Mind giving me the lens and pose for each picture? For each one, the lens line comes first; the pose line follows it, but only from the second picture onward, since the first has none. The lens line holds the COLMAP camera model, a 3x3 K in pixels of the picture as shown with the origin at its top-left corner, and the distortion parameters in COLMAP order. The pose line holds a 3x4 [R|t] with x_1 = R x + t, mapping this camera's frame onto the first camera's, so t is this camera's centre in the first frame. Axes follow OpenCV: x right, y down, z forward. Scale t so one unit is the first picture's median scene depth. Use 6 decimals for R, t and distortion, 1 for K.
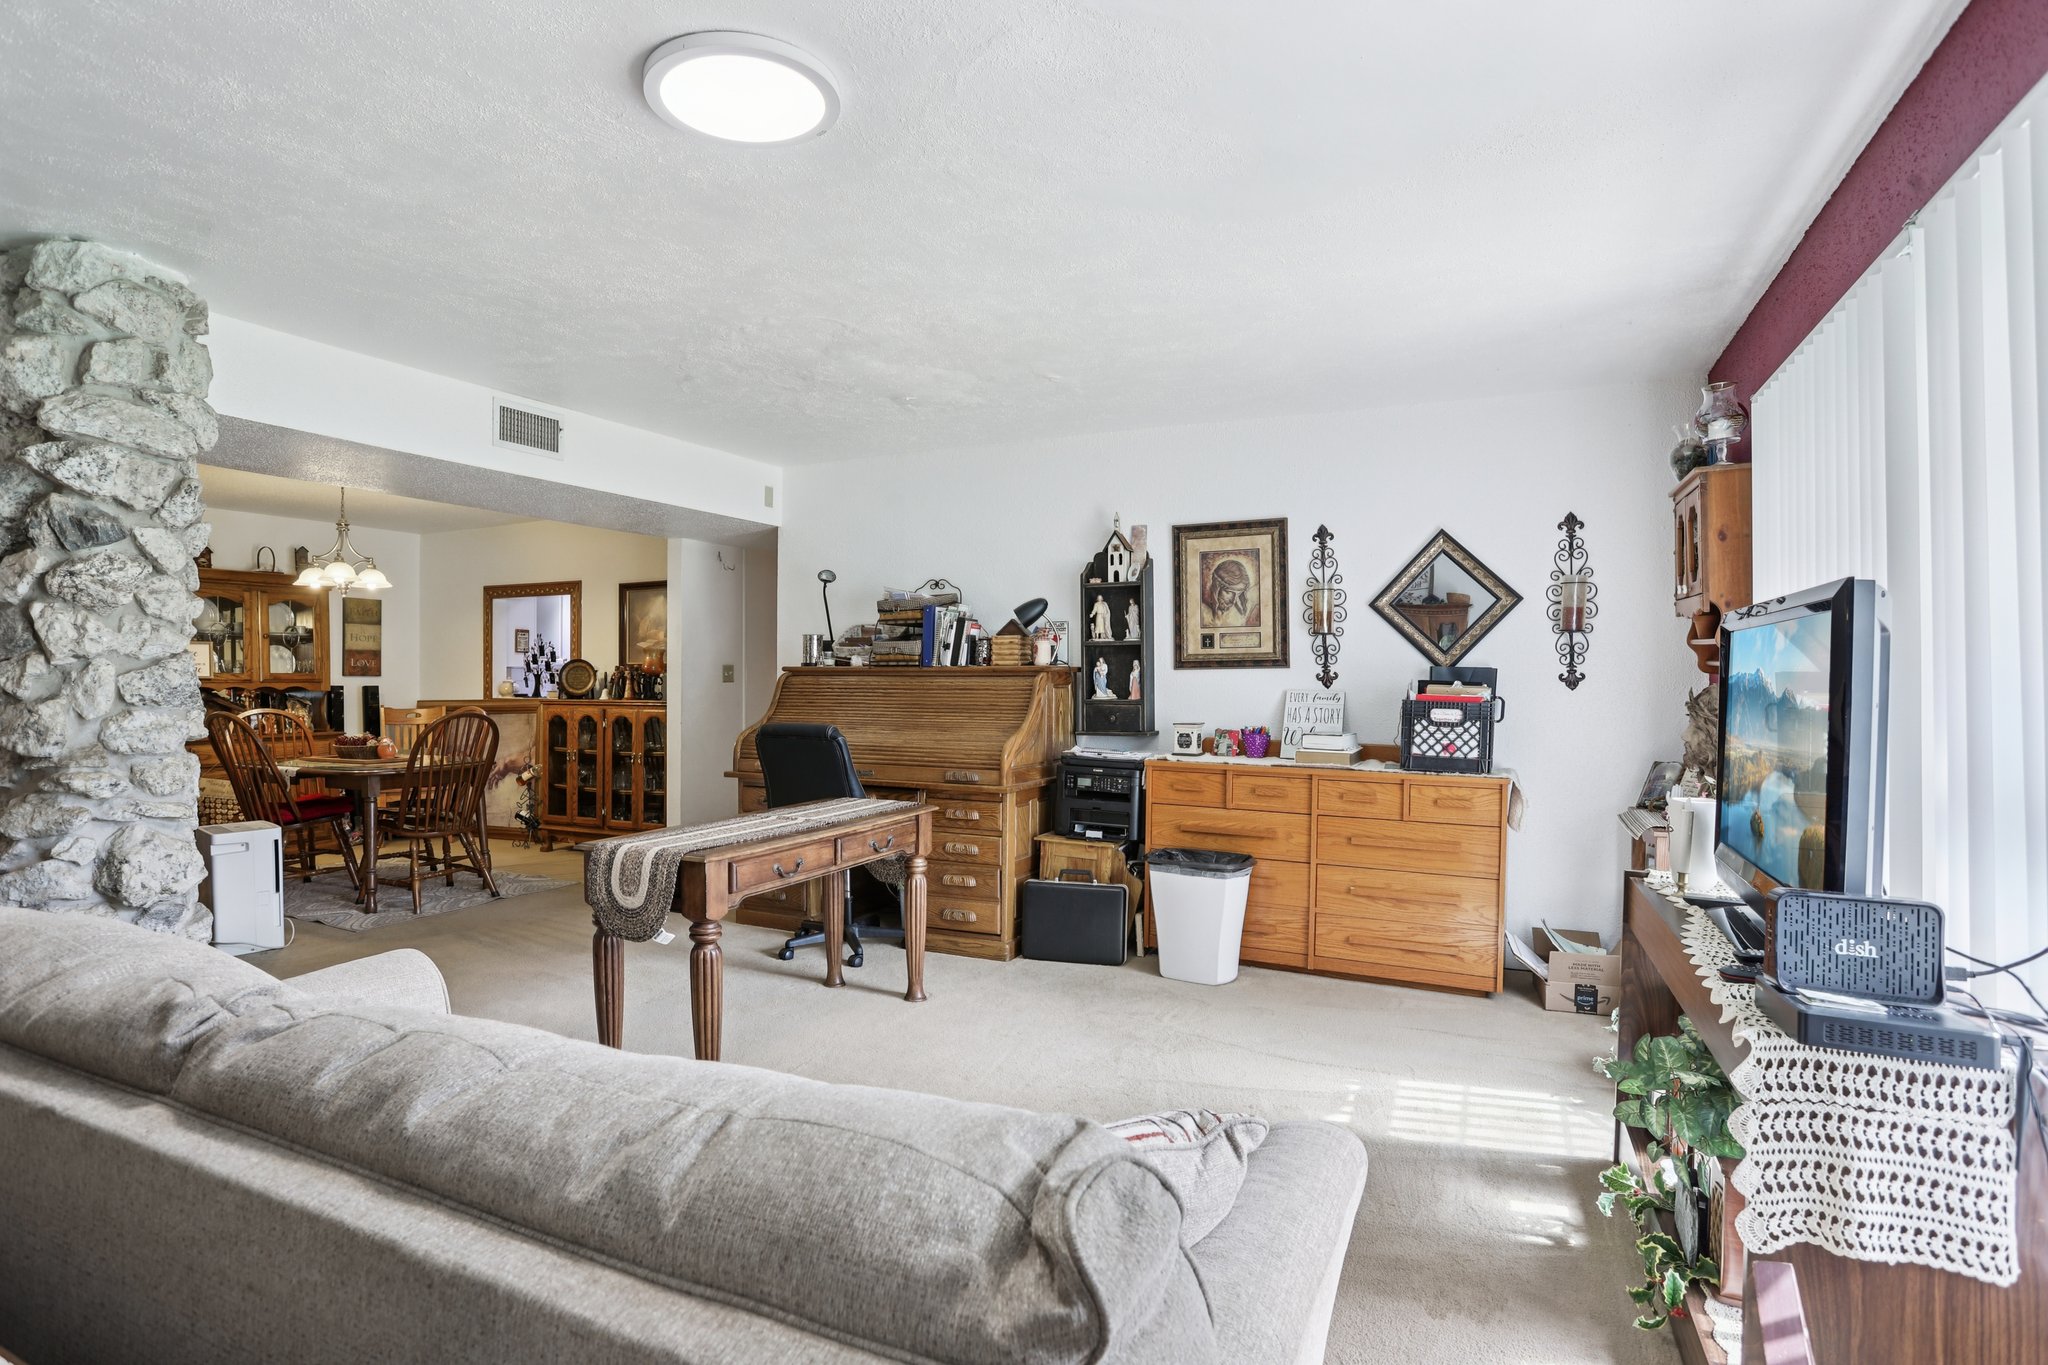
lens RADIAL K [[1043.1, 0, 1019.2], [0, 1043.1, 680.8], [0, 0, 1]] dist [-0.064941, 0.028226]
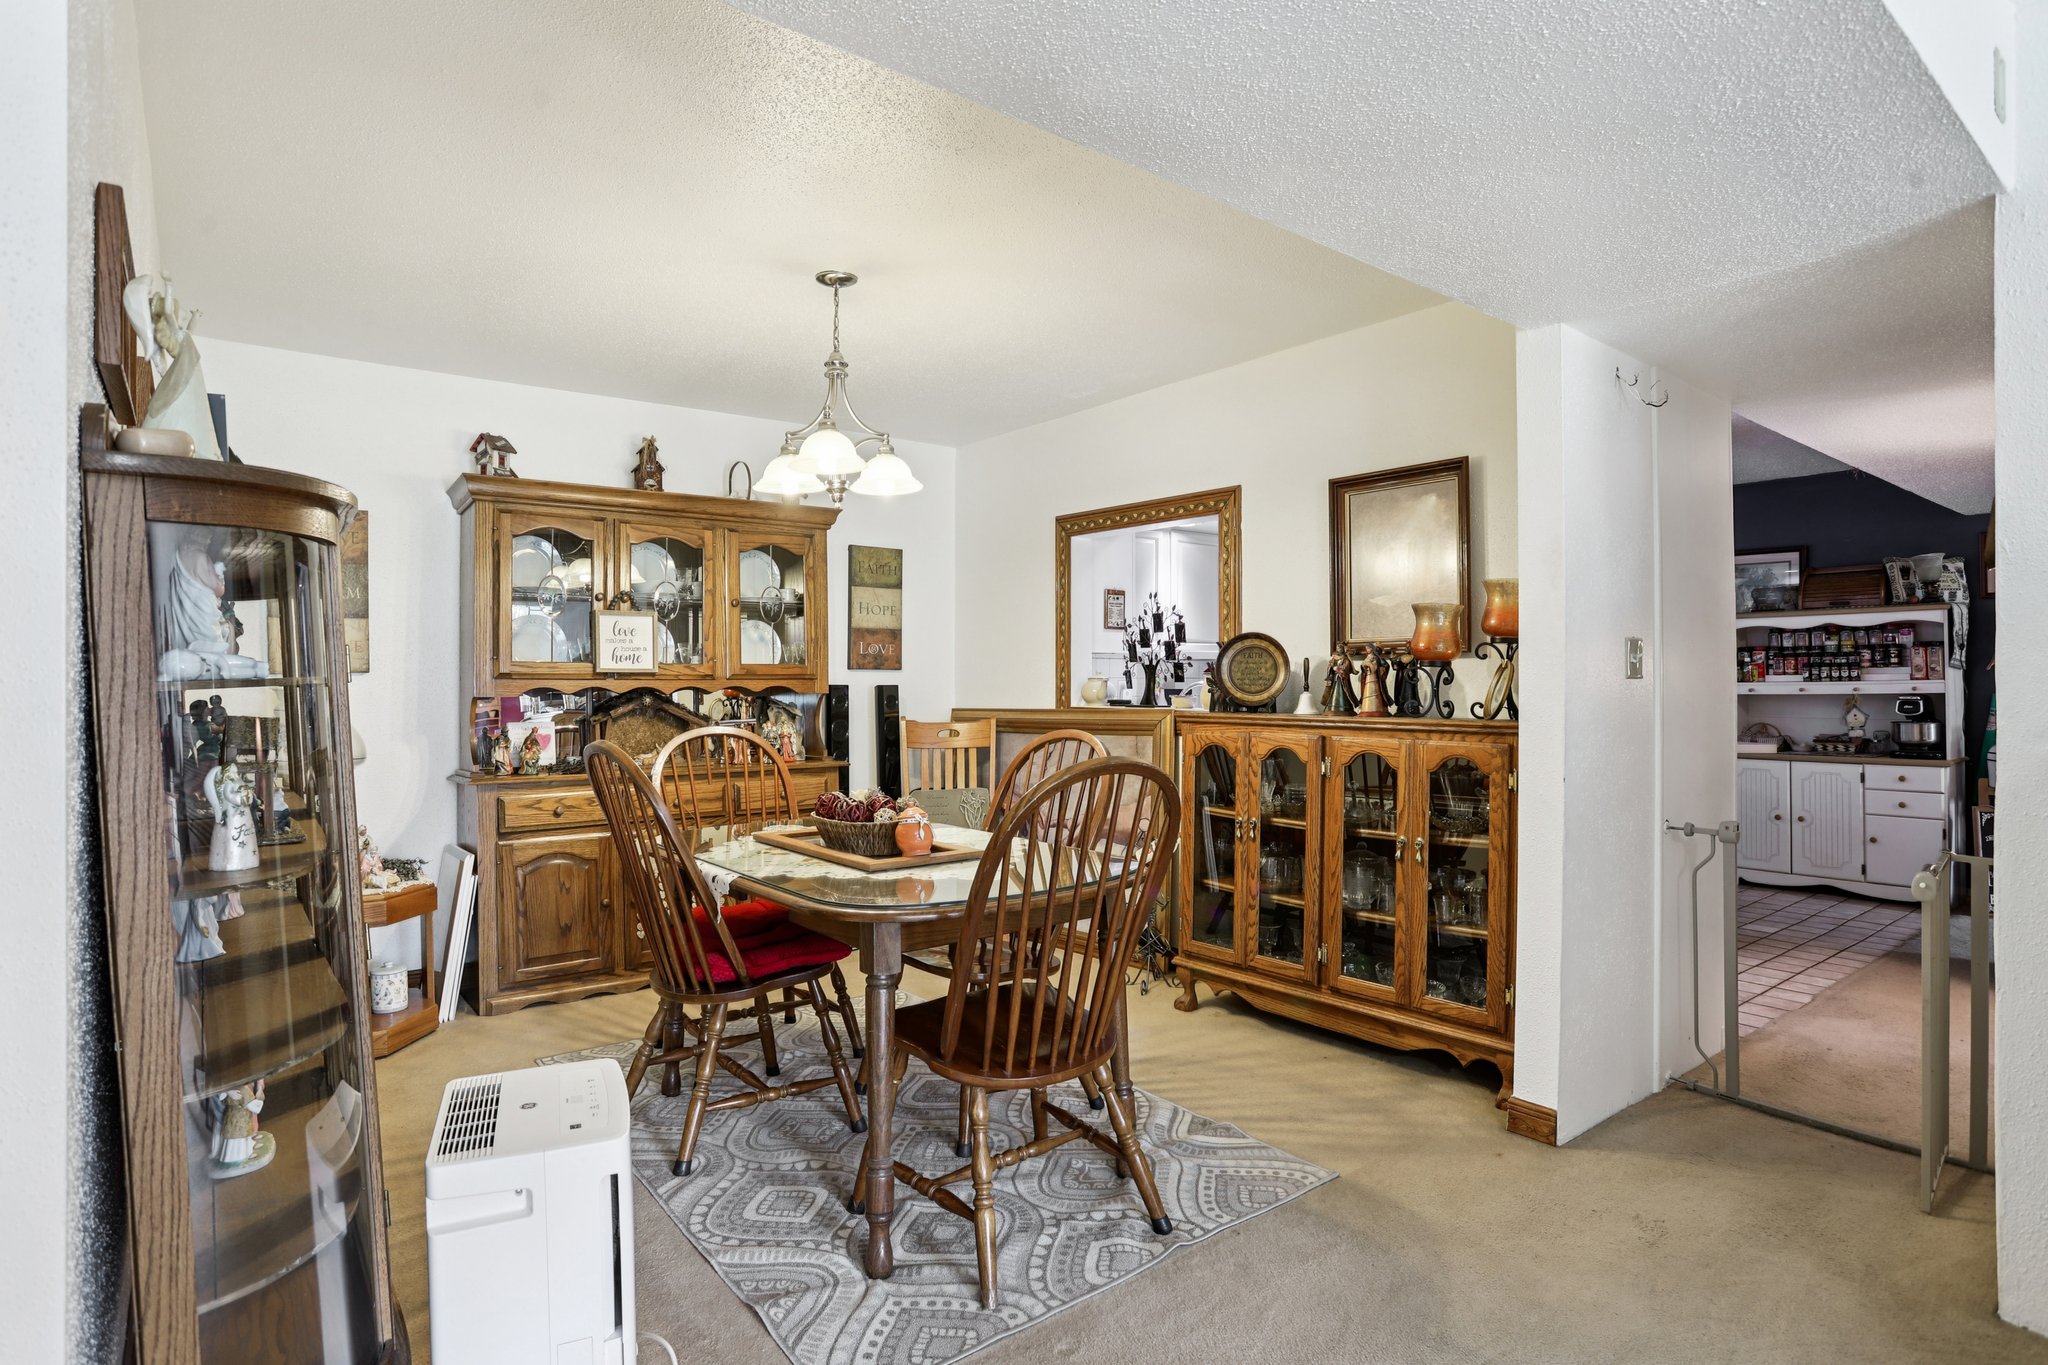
lens RADIAL K [[1088.4, 0, 987.7], [0, 1088.4, 685.0], [0, 0, 1]] dist [-0.041416, 0.004911]
pose [[0.889529, 0.002024, -0.456874, -0.298033], [-0.000196, 0.999992, 0.004050, 0.002117], [0.456878, -0.003513, 0.889522, 0.469595]]
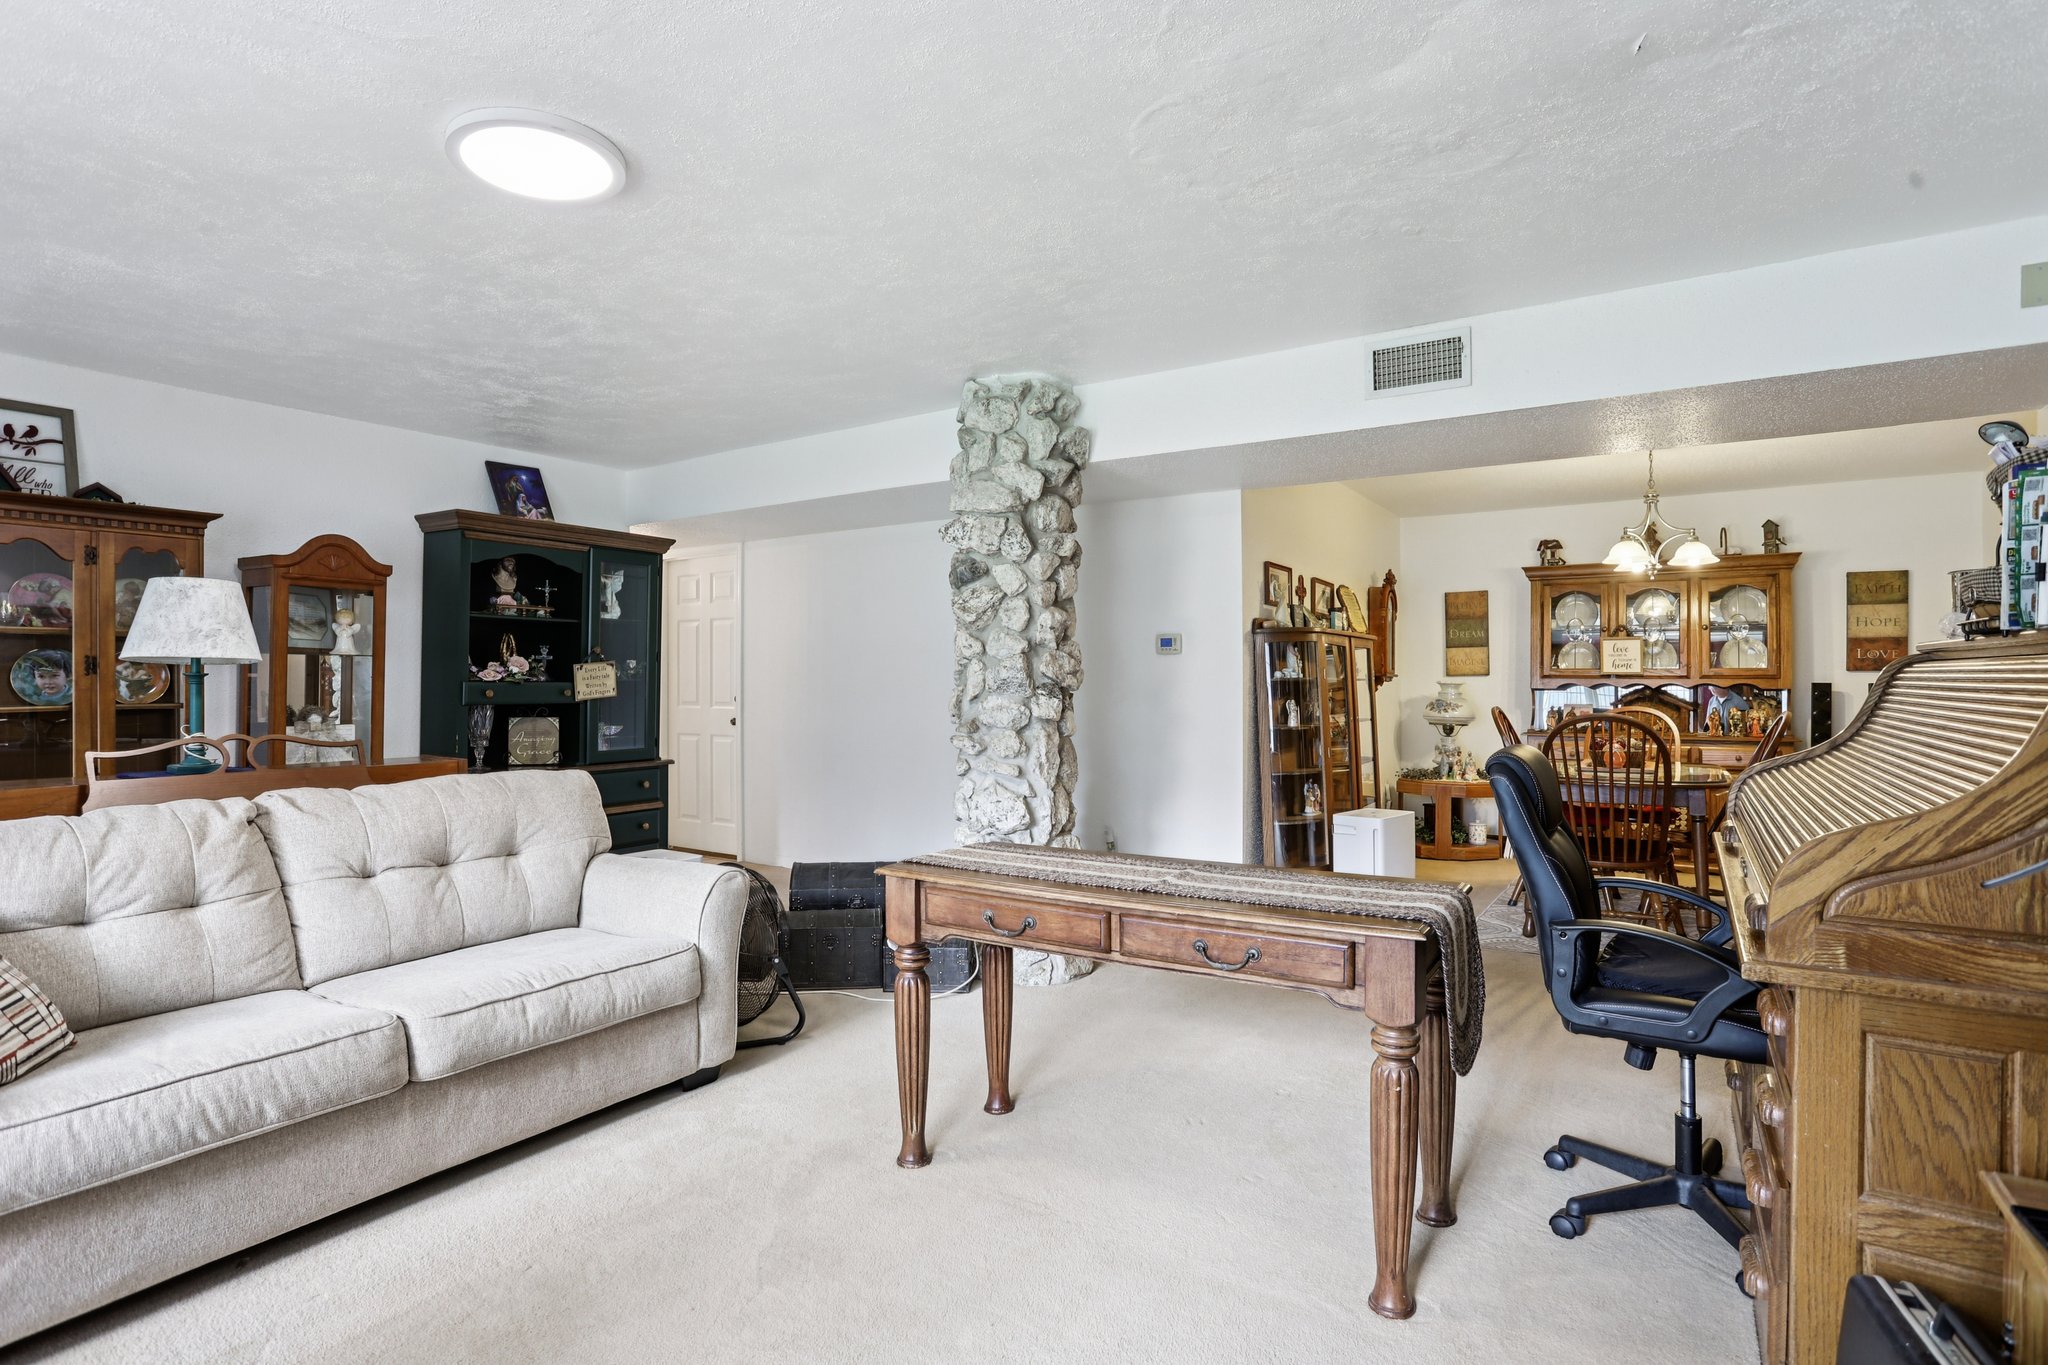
lens RADIAL K [[1043.1, 0, 999.0], [0, 1043.1, 668.2], [0, 0, 1]] dist [-0.064941, 0.028226]
pose [[-0.143000, -0.010681, -0.989665, 0.227521], [-0.001582, 0.999943, -0.010564, 0.002666], [0.989721, 0.000055, -0.143009, 0.485906]]
